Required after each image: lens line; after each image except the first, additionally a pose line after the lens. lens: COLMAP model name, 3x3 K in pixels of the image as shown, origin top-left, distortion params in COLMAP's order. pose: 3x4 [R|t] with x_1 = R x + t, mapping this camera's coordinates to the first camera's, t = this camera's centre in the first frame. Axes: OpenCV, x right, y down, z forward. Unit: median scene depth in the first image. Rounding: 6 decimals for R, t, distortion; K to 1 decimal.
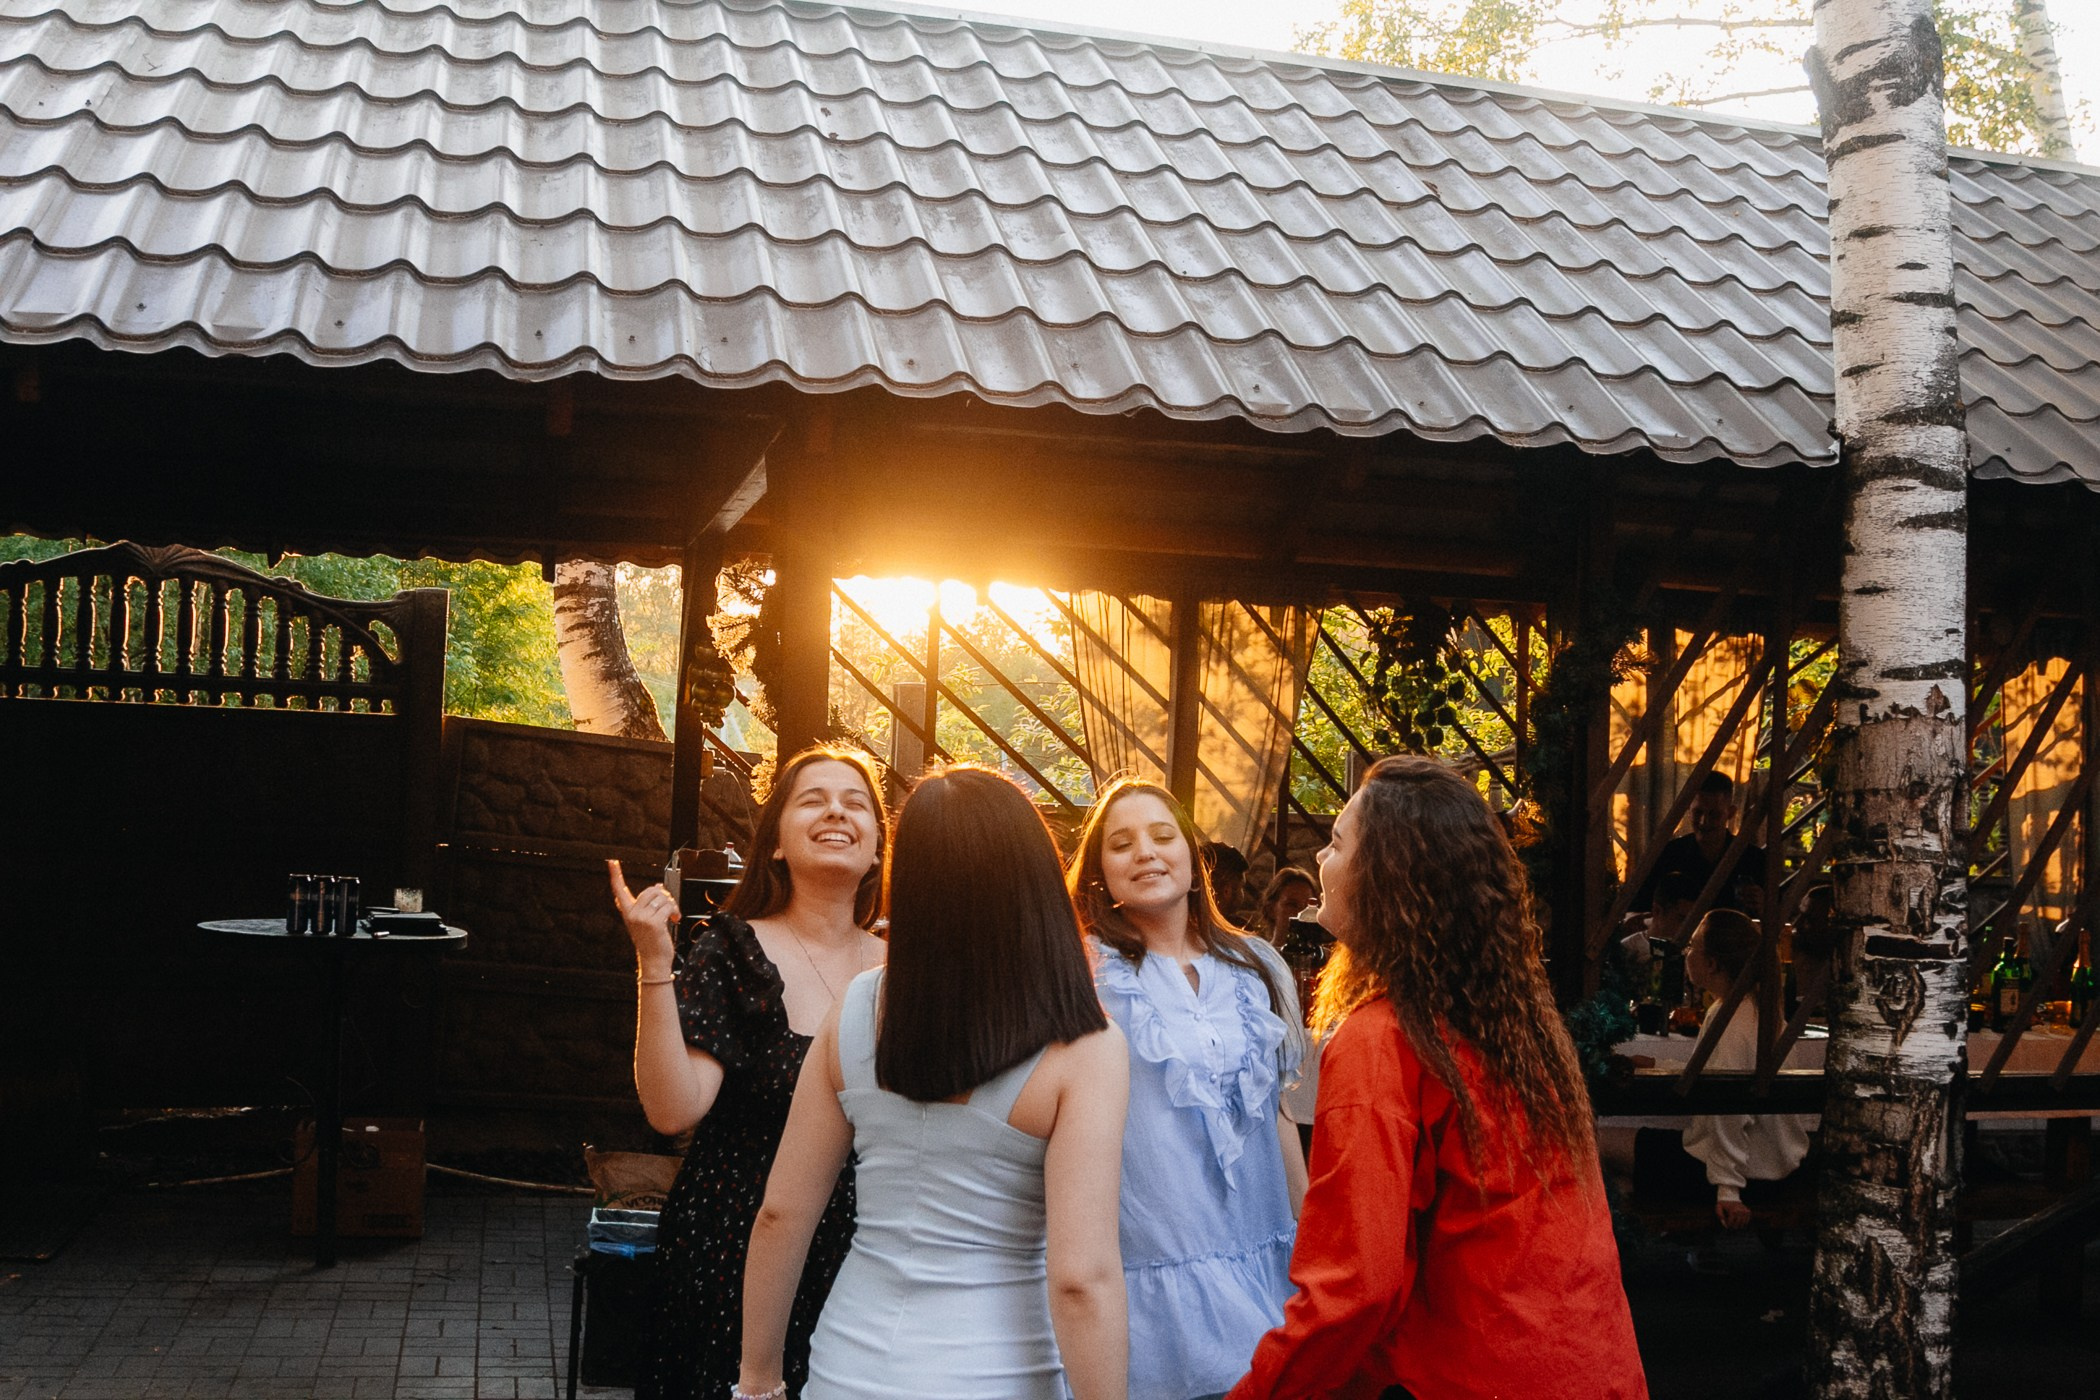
lens RADIAL K [[2298.5, 0, 1036.6], [0, 2298.5, 700.1], [0, 0, 1]] dist [-0.108932, -0.010439]
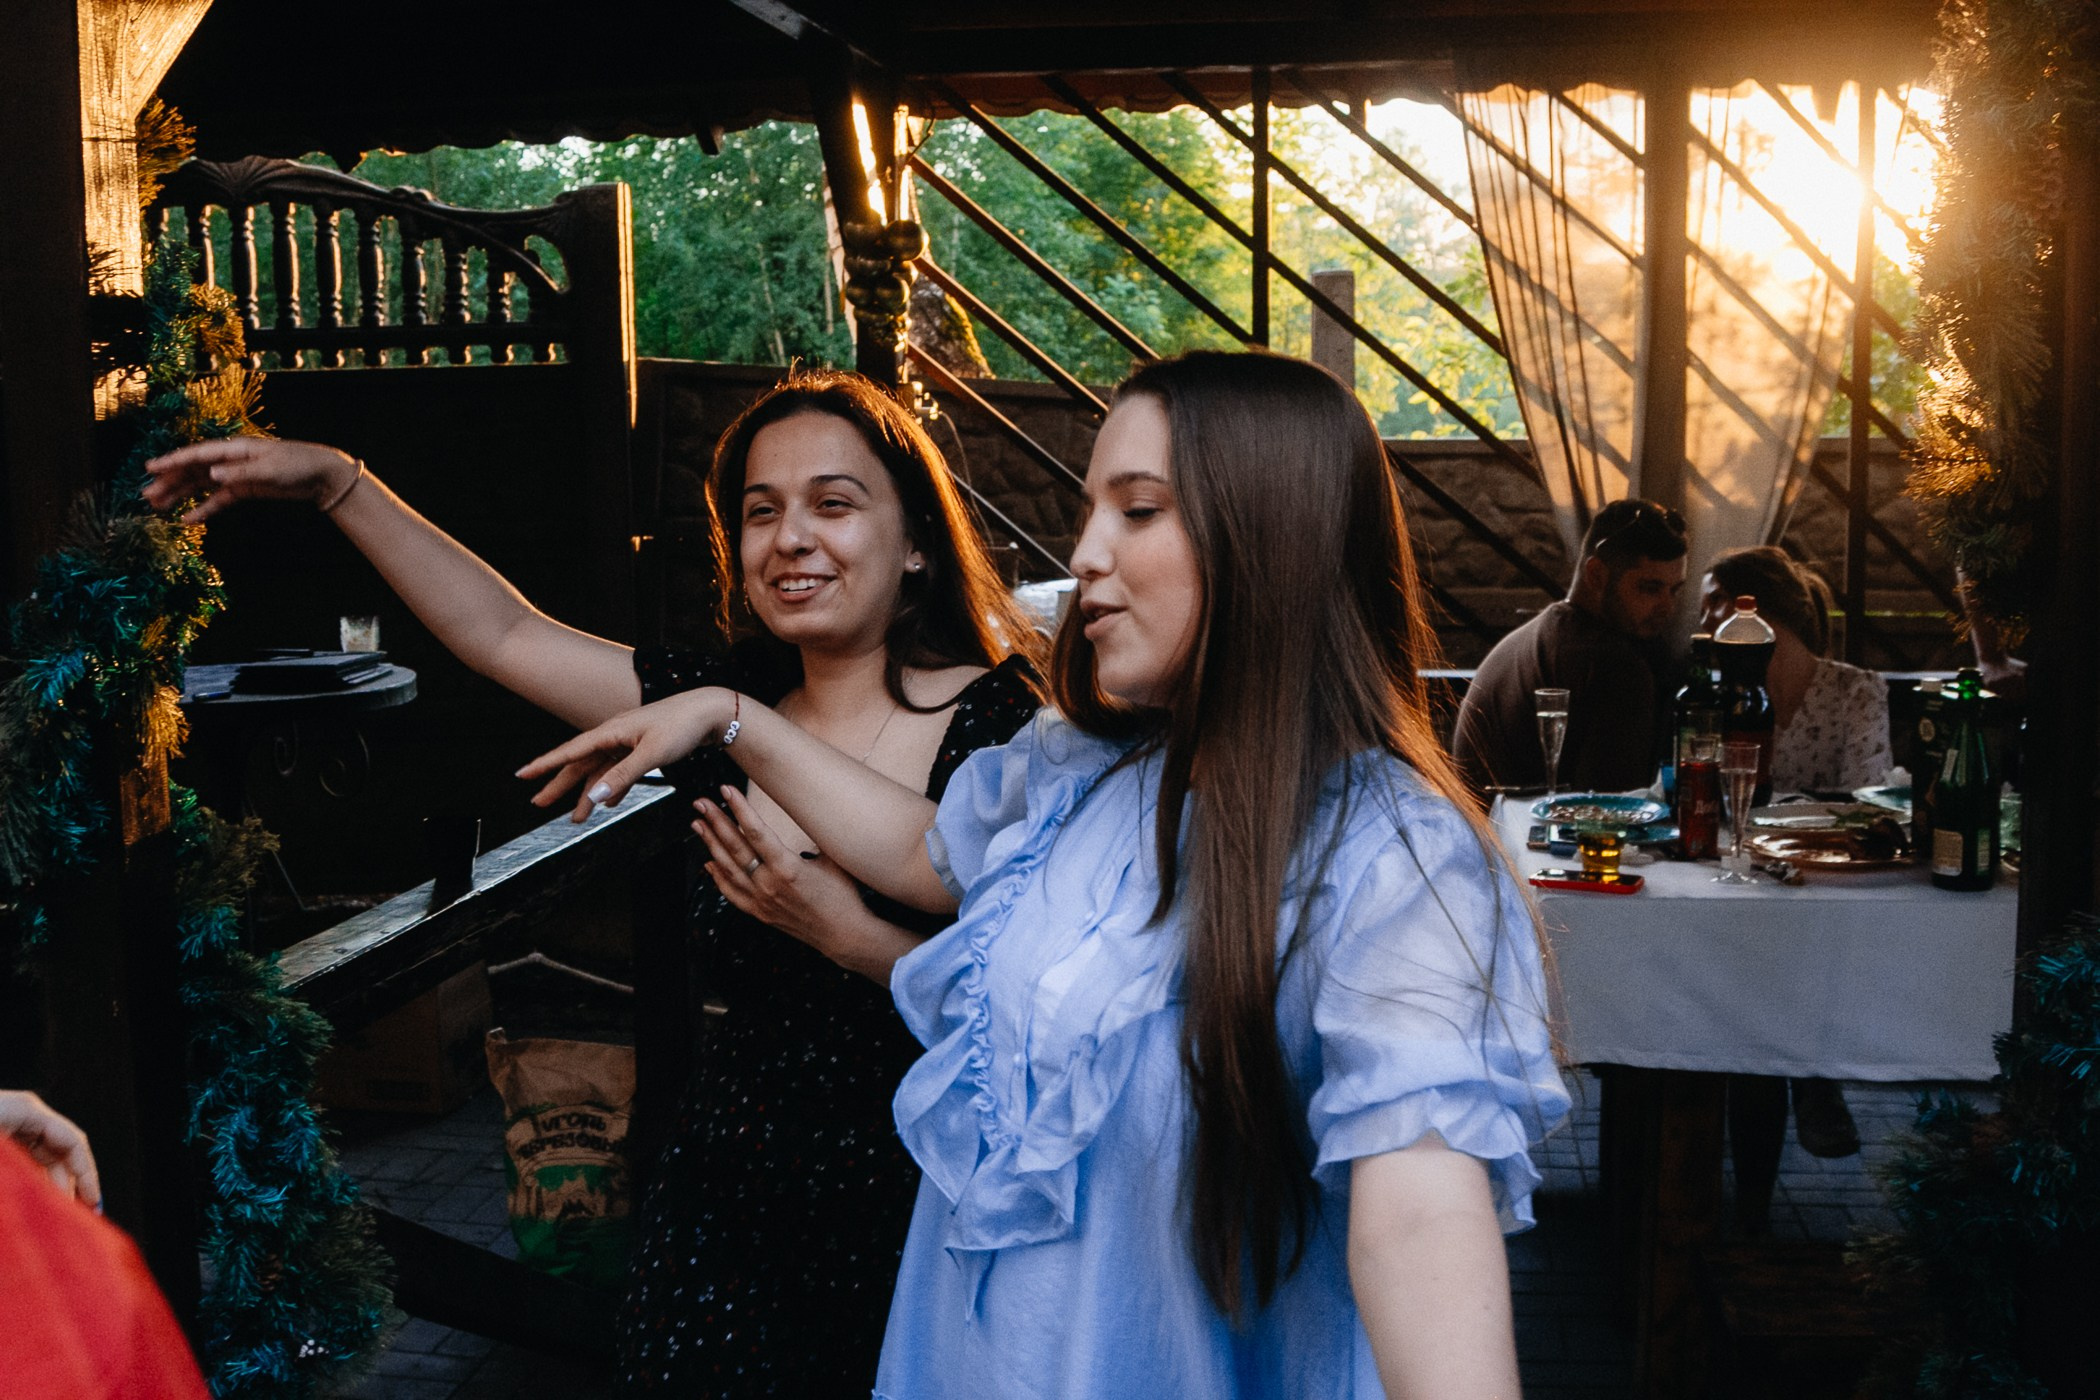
lens RADIAL K [[2278.4, 0, 1038.3], [0, 2278.4, 696.5], [0, 0, 1]] dist [-0.105342, 0.011406]
pose [[0.925288, -0.007729, -0.379186, 0.199272], [0.063846, 0.988698, 0.135644, 0.034977], [0.373852, -0.149720, 0.915324, 0.565005]]
